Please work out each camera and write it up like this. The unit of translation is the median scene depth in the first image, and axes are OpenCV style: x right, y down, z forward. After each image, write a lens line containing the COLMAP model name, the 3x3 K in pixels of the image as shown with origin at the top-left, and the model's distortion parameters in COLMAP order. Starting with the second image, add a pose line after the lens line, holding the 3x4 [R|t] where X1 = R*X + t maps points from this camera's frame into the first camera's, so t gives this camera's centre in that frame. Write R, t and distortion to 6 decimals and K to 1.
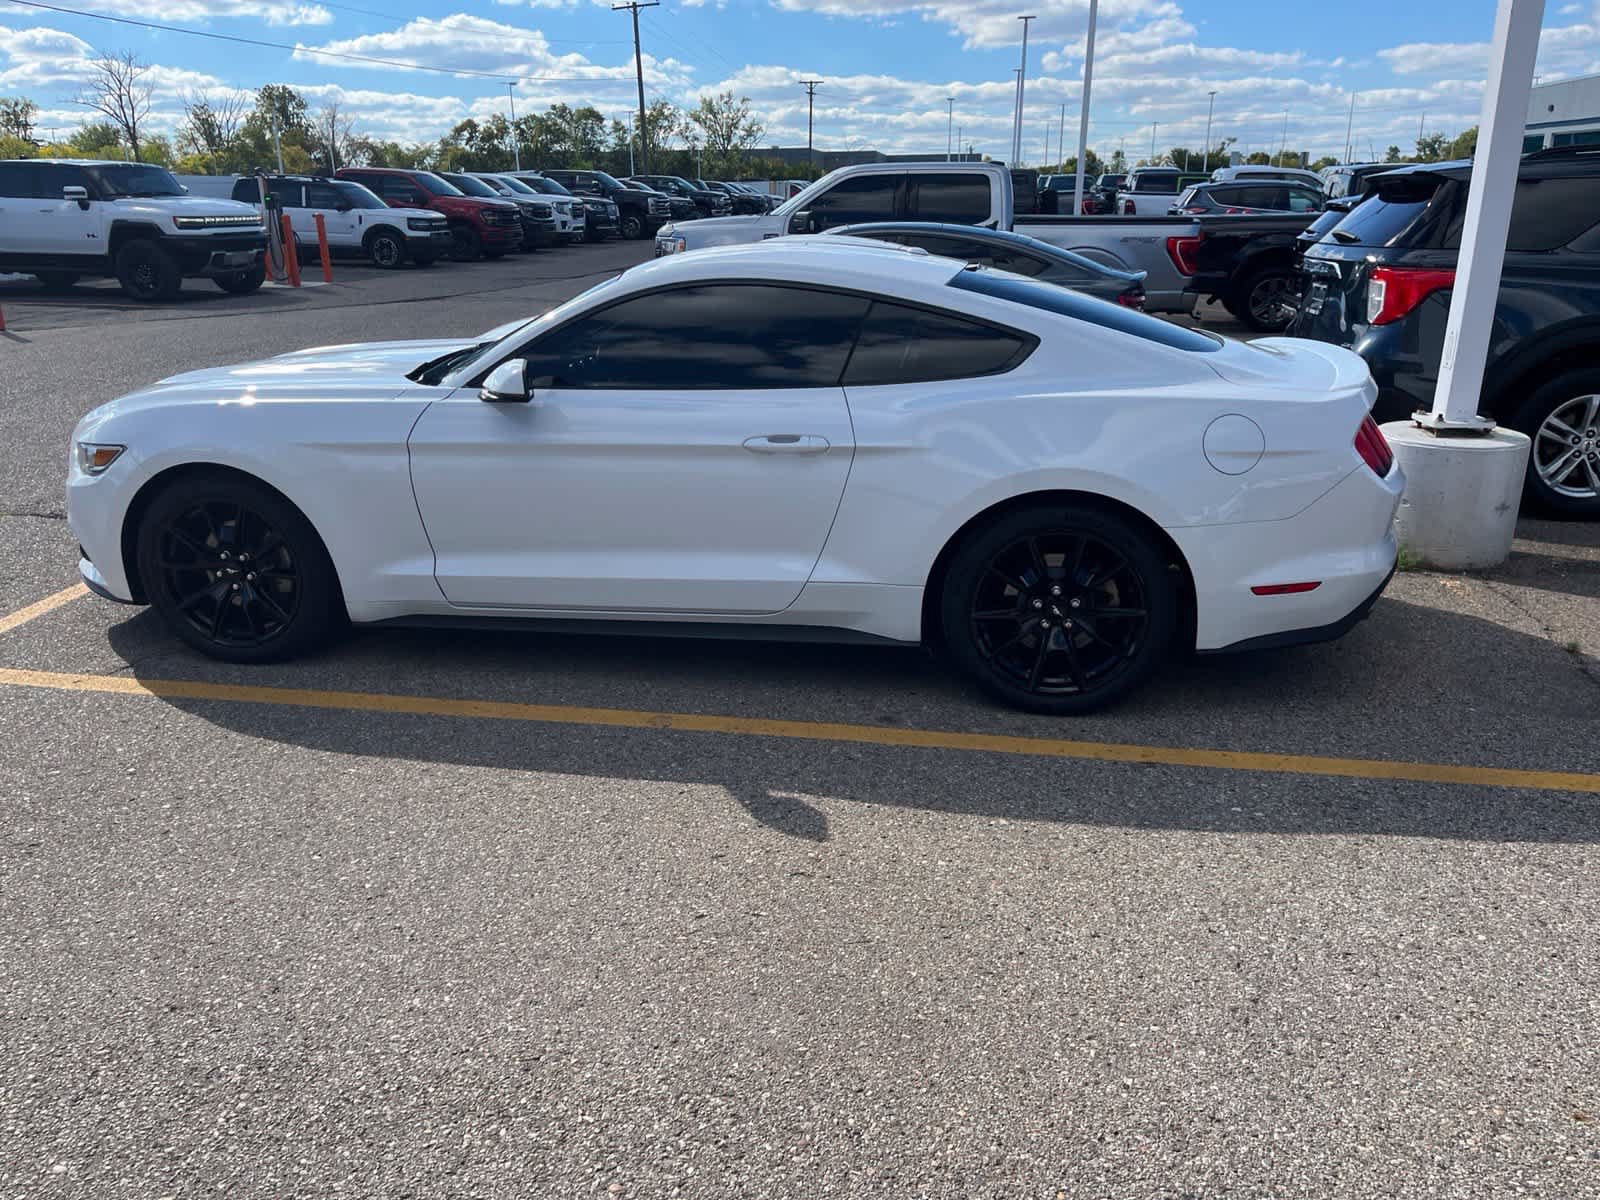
lens RADIAL K [[1197.8, 0, 787.8], [0, 1197.8, 603.7], [0, 0, 1]] dist [0.086194, -0.118000]
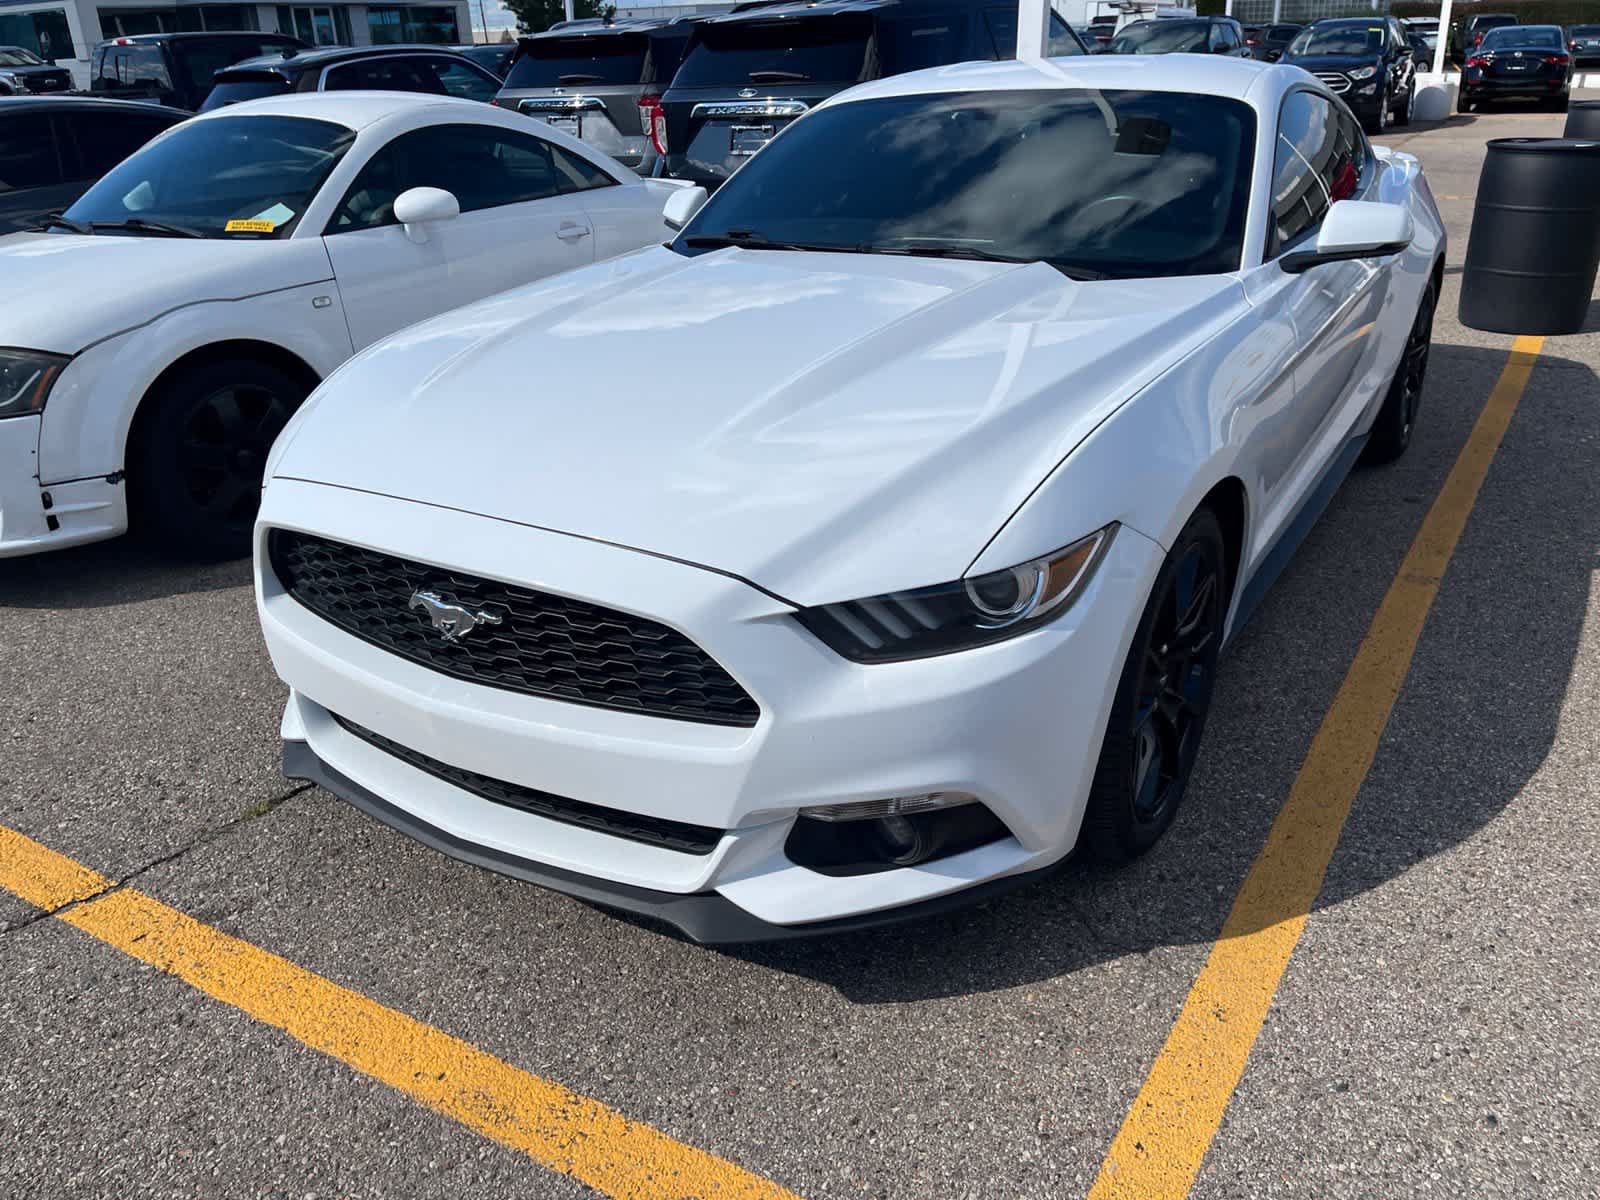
lens RADIAL K [[1197.8, 0, 798.7], [0, 1197.8, 611.3], [0, 0, 1]] dist [0.086194, -0.118000]
pose [[0.384684, -0.389144, 0.837010, -1.094209], [0.318458, 0.907064, 0.275352, -0.291908], [-0.866373, 0.160629, 0.472859, 0.995615]]
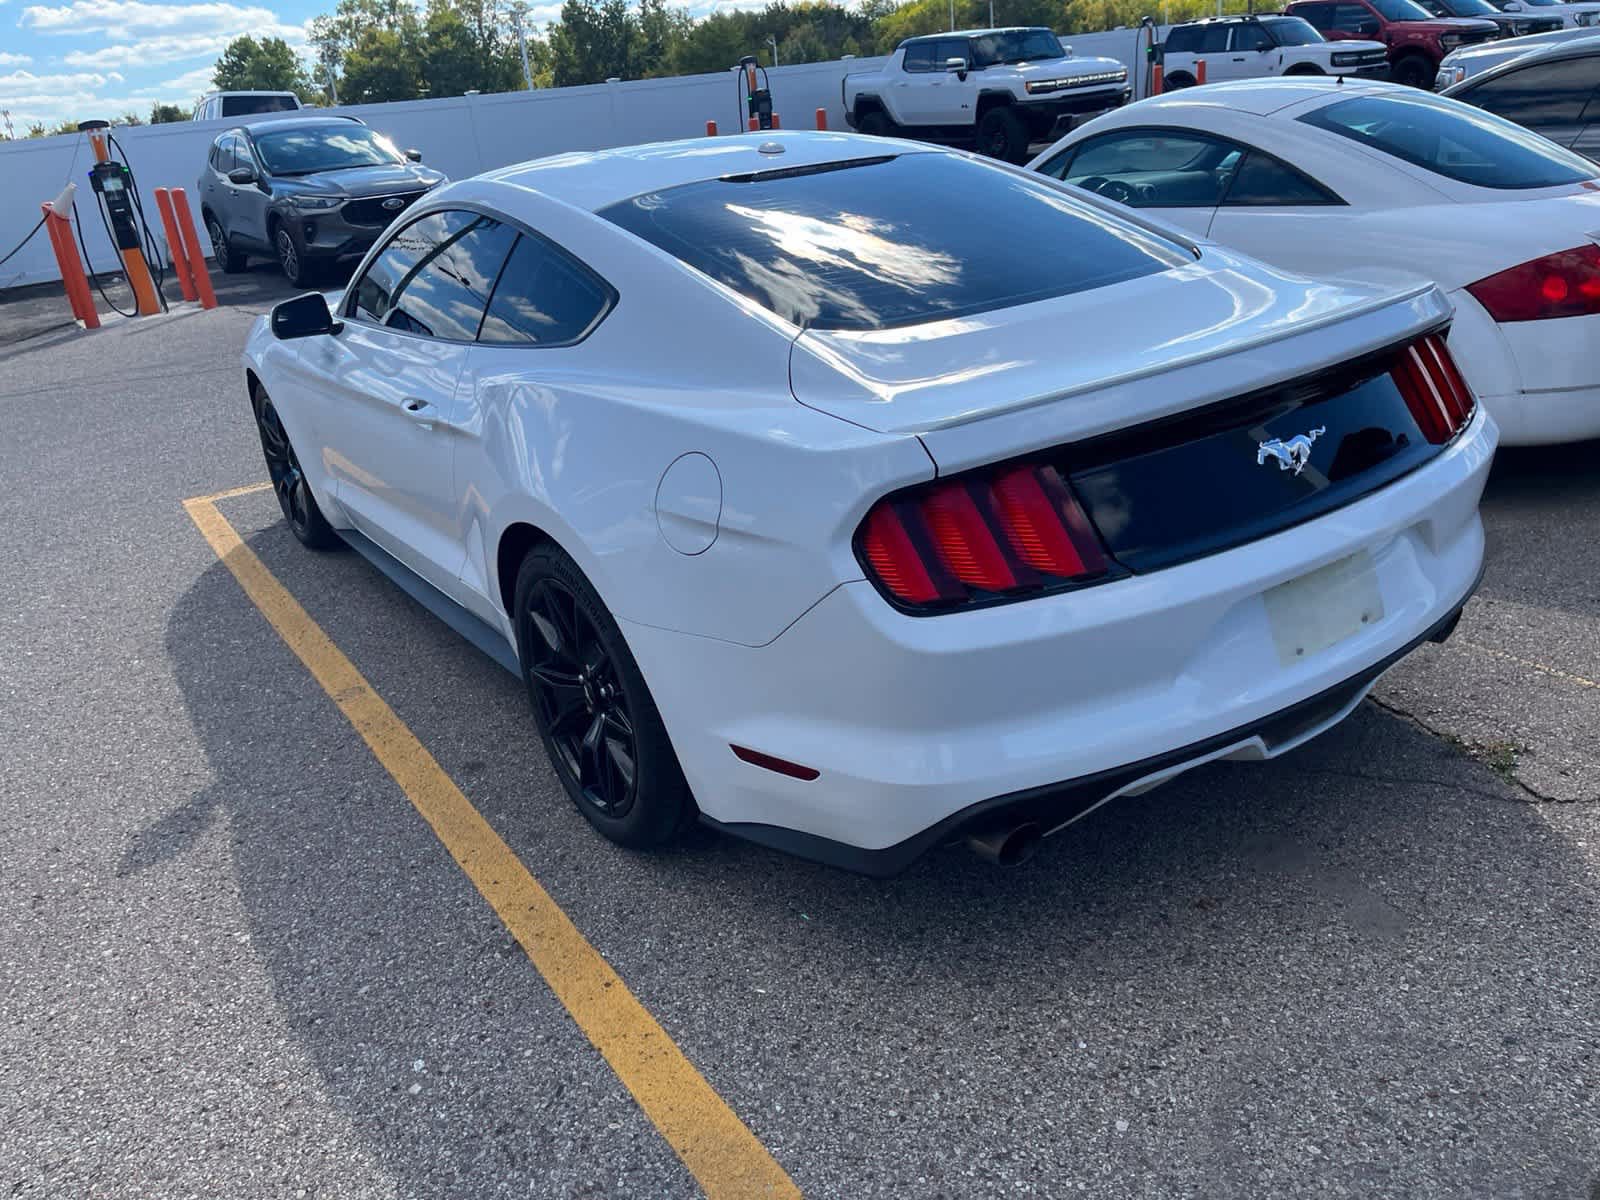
lens RADIAL K [[1197.8, 0, 793.9], [0, 1197.8, 609.7], [0, 0, 1]] dist [0.086194, -0.118000]
pose [[0.691124, 0.222590, -0.687606, 0.779352], [-0.137080, 0.974494, 0.177680, -0.183466], [0.709617, -0.028542, 0.704009, 0.594134]]
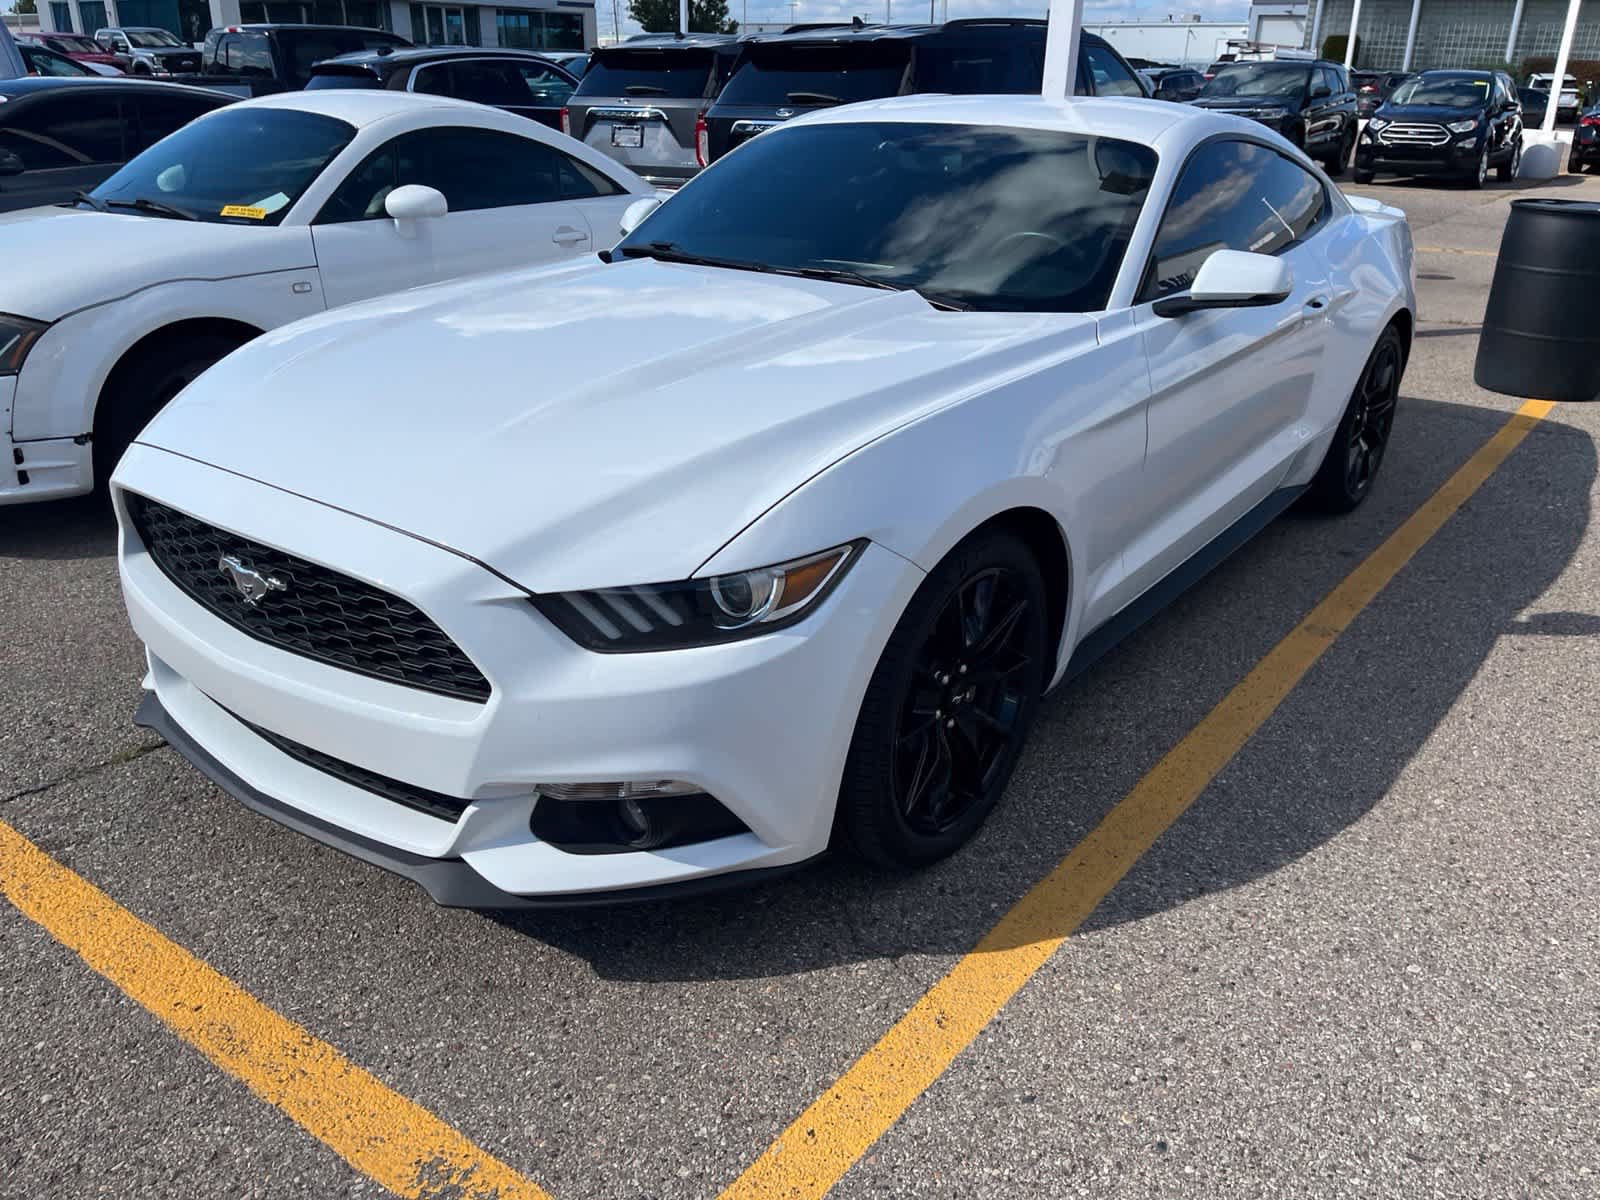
lens RADIAL K [[1197.8, 0, 810.0], [0, 1197.8, 613.7], [0, 0, 1]] dist [0.086194, -0.118000]
pose [[0.463226, -0.345871, 0.815962, -1.058492], [0.261658, 0.933033, 0.246950, -0.250329], [-0.846733, 0.099109, 0.522705, 0.861953]]
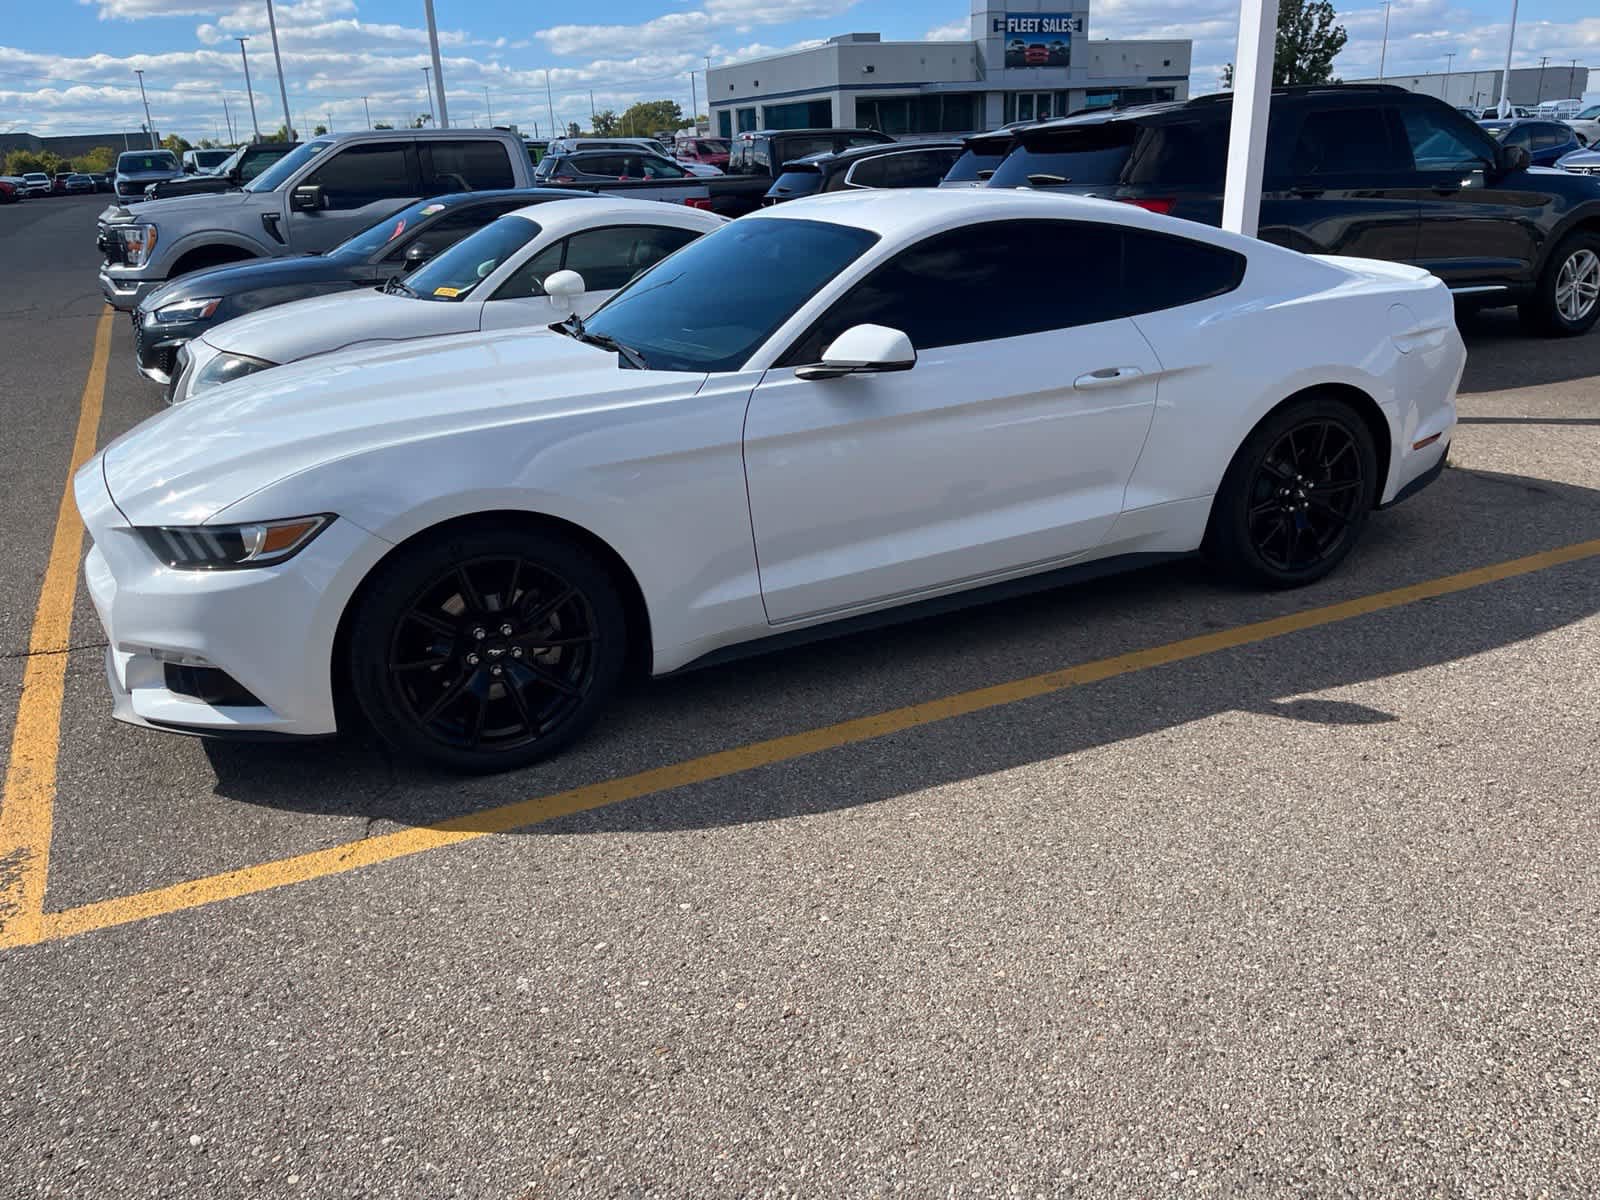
lens RADIAL K [[1197.8, 0, 803.8], [0, 1197.8, 596.4], [0, 0, 1]] dist [0.086194, -0.118000]
pose [[0.817234, -0.220649, 0.532393, -0.785779], [0.214733, 0.973866, 0.073996, -0.084947], [-0.534806, 0.053850, 0.843257, 0.297909]]
